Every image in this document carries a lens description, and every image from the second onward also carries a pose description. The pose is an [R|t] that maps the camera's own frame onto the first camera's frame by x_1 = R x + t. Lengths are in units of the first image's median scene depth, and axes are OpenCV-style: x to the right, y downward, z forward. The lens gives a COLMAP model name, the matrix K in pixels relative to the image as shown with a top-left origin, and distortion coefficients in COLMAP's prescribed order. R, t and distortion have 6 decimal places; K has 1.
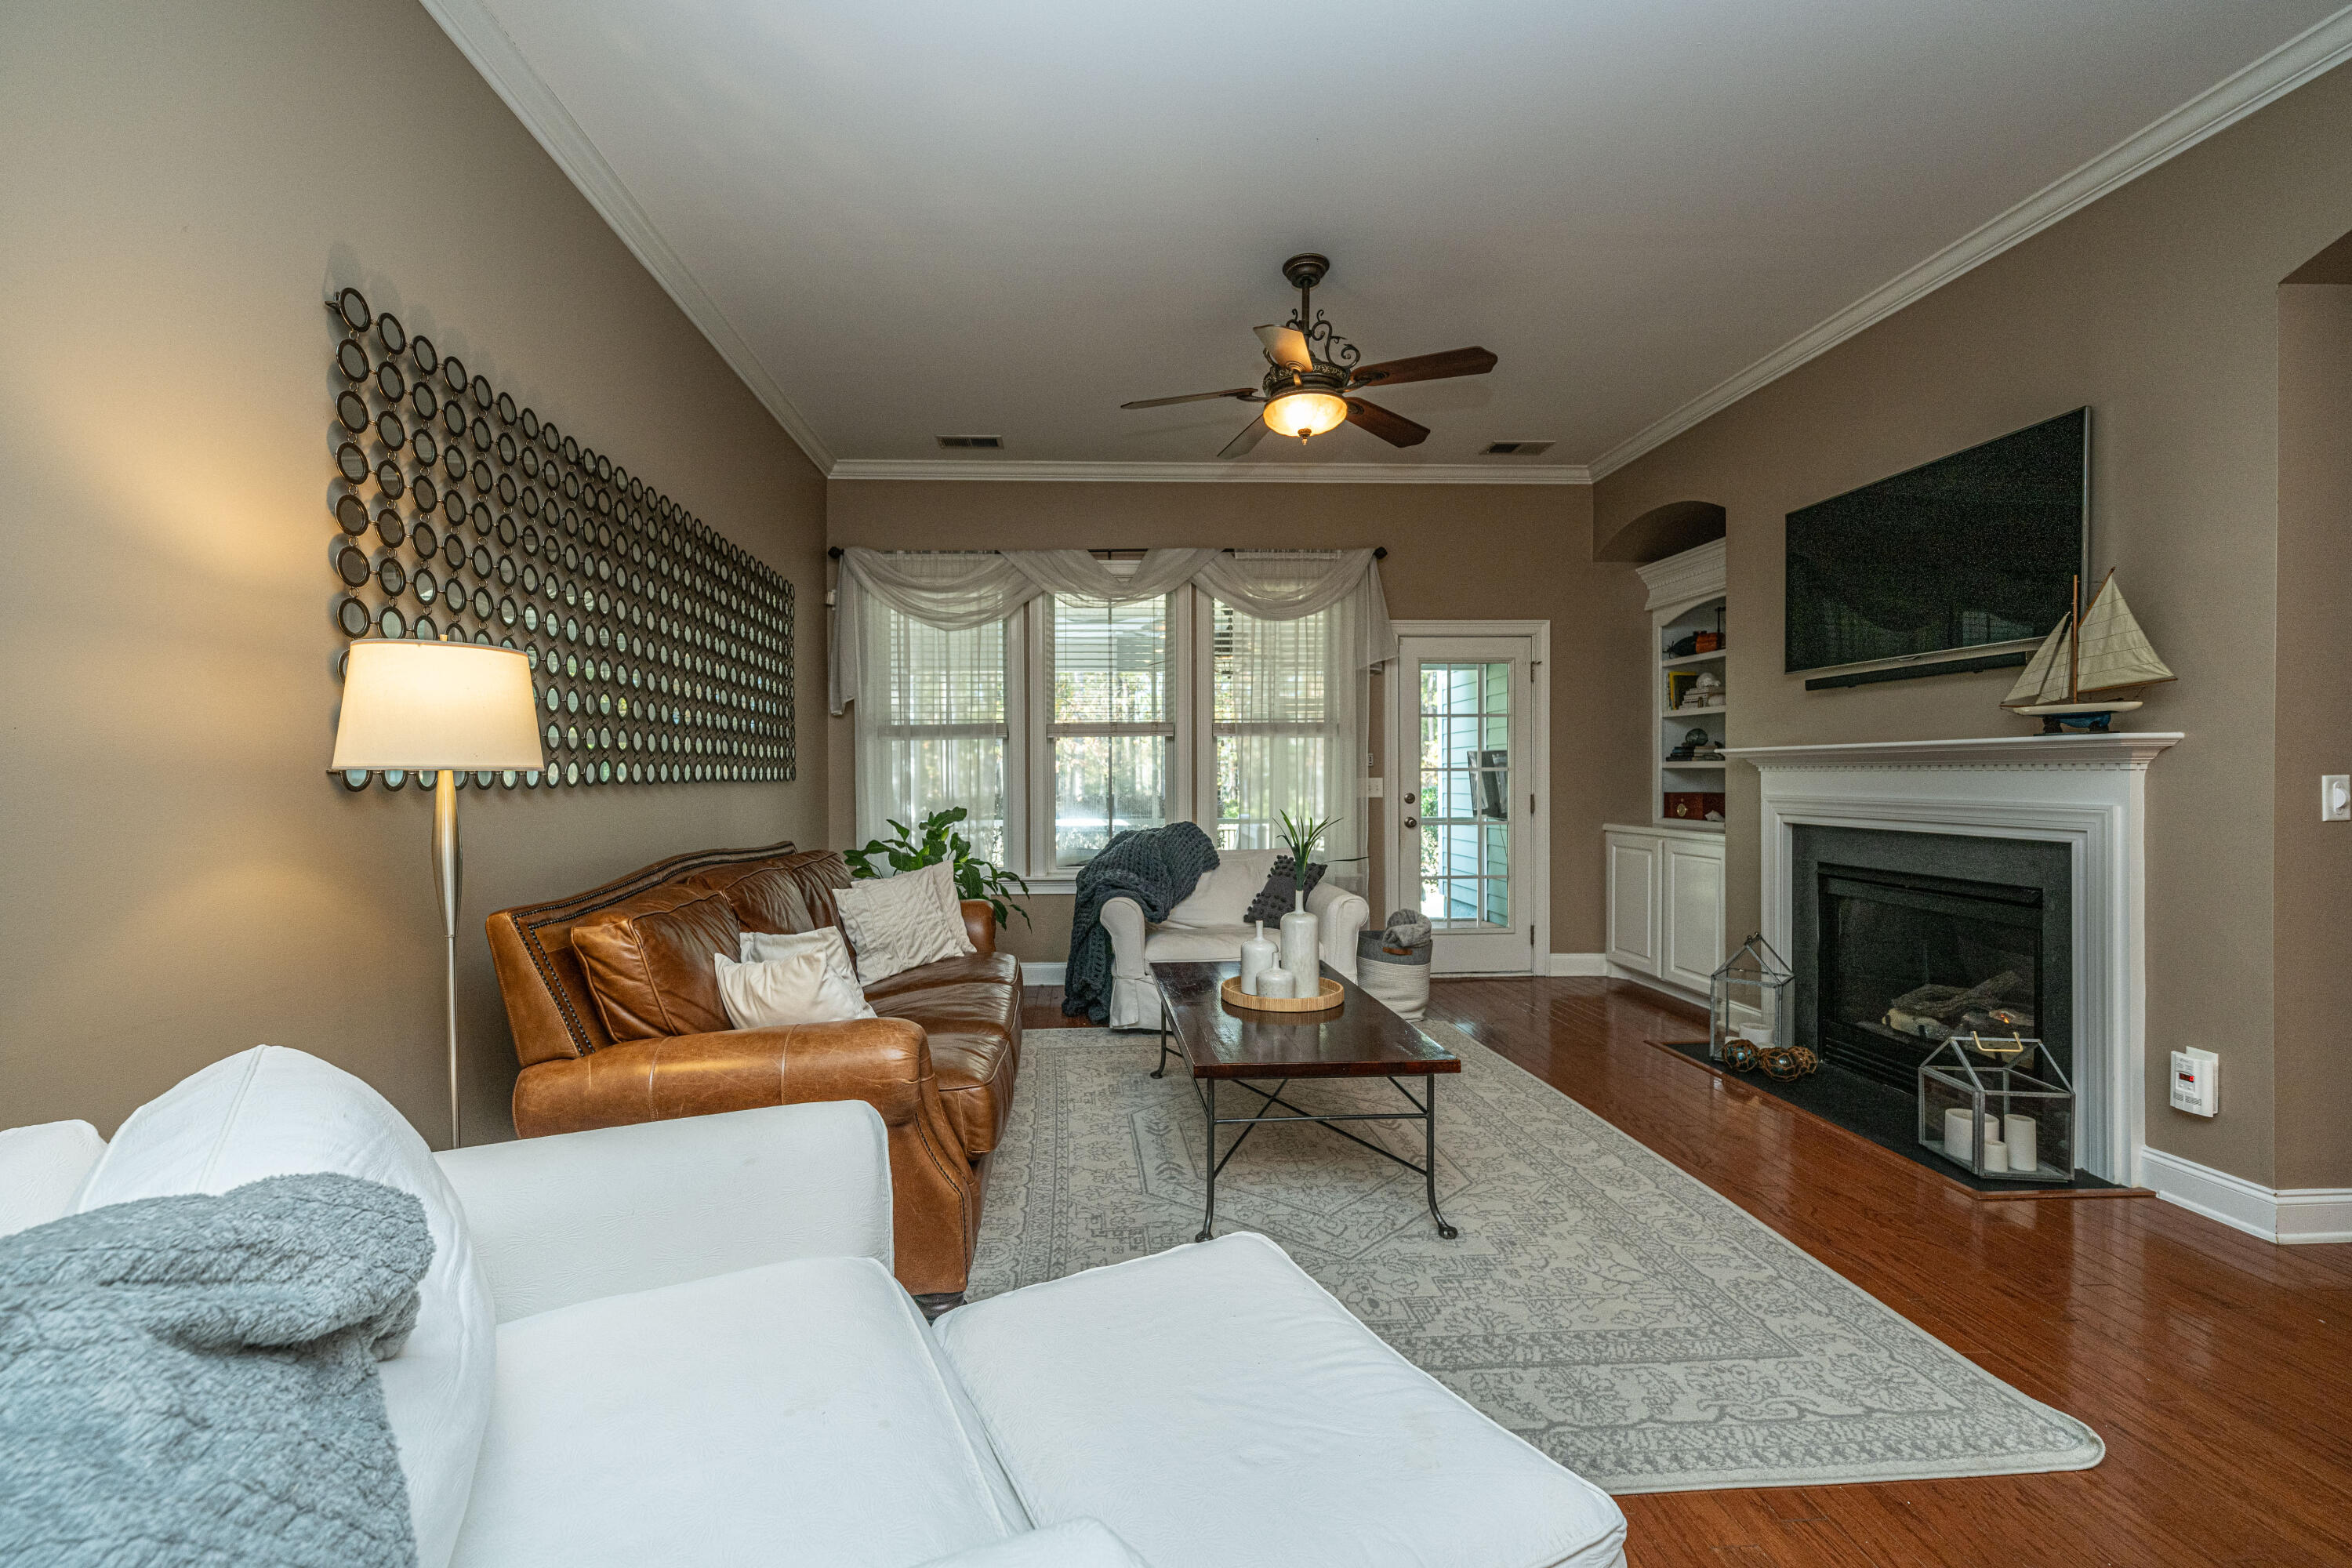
lens RADIAL K [[953.9, 0, 1126.8], [0, 953.9, 770.2], [0, 0, 1]] dist [0.000624, -0.000035]
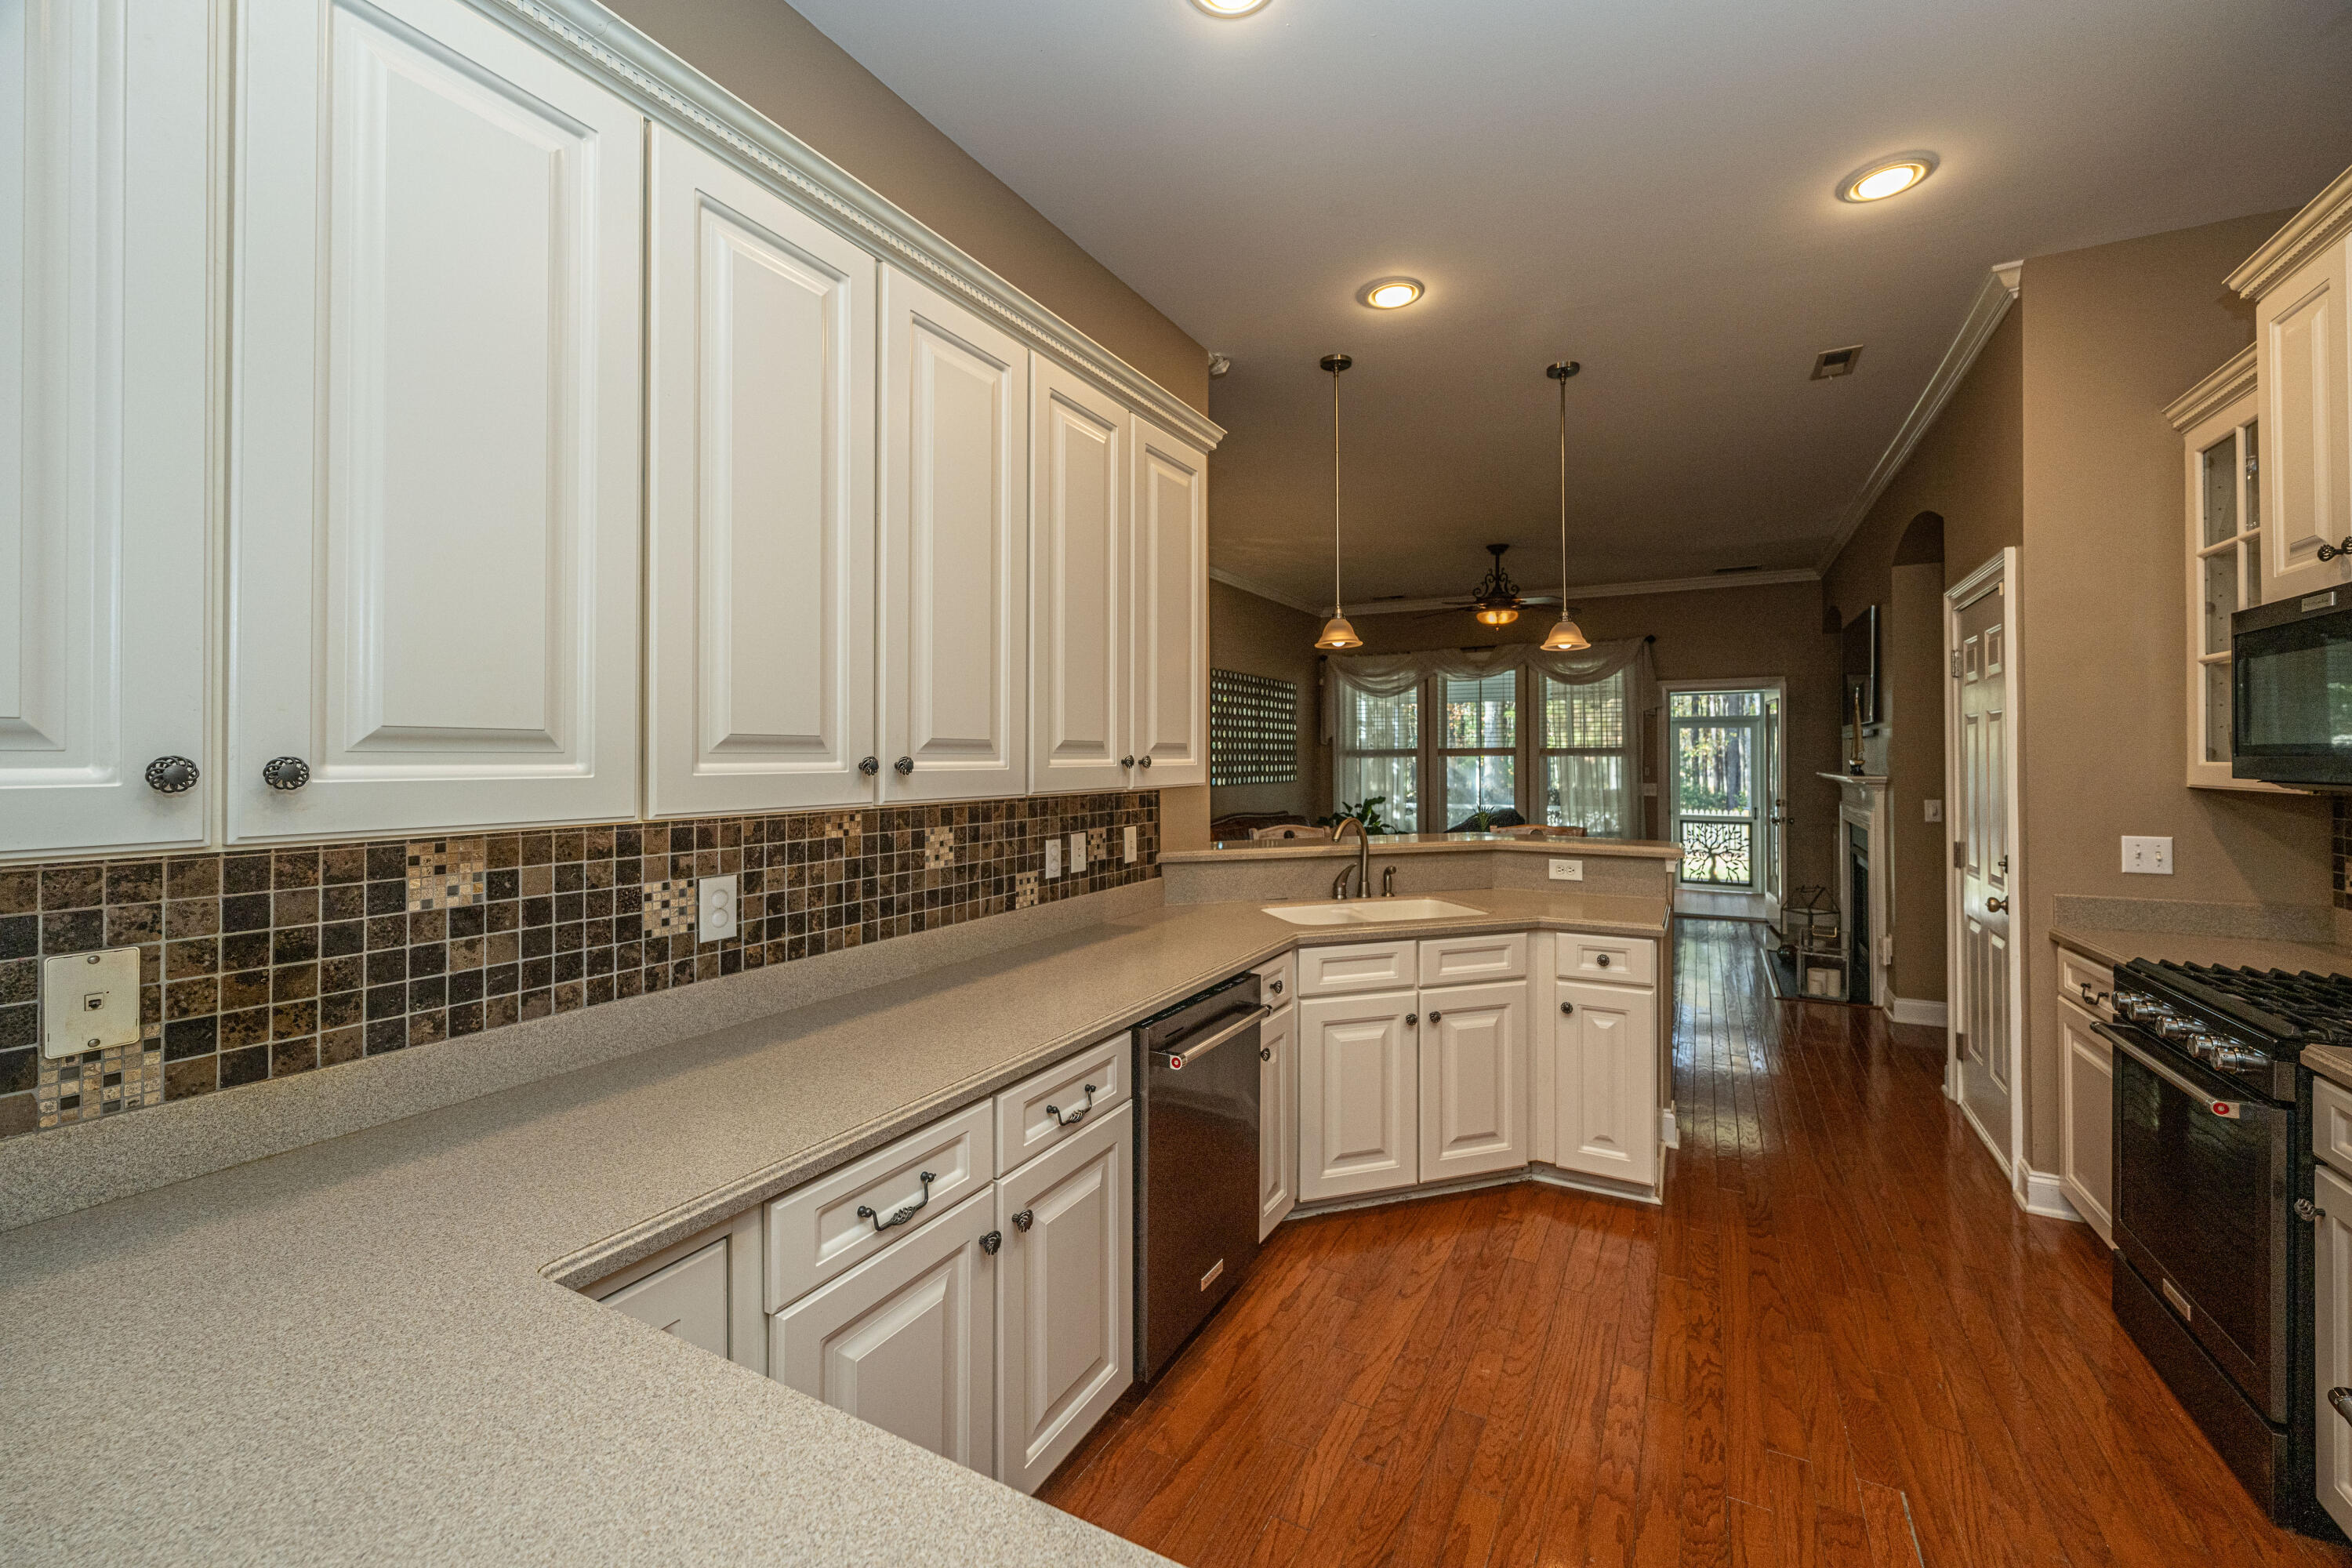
lens RADIAL K [[932.7, 0, 1191.9], [0, 932.7, 750.8], [0, 0, 1]] dist [-0.000895, -0.000265]
pose [[0.855947, -0.002376, -0.517059, 0.418755], [0.000888, 0.999995, -0.003126, -0.041752], [0.517063, 0.002217, 0.855944, -0.698609]]
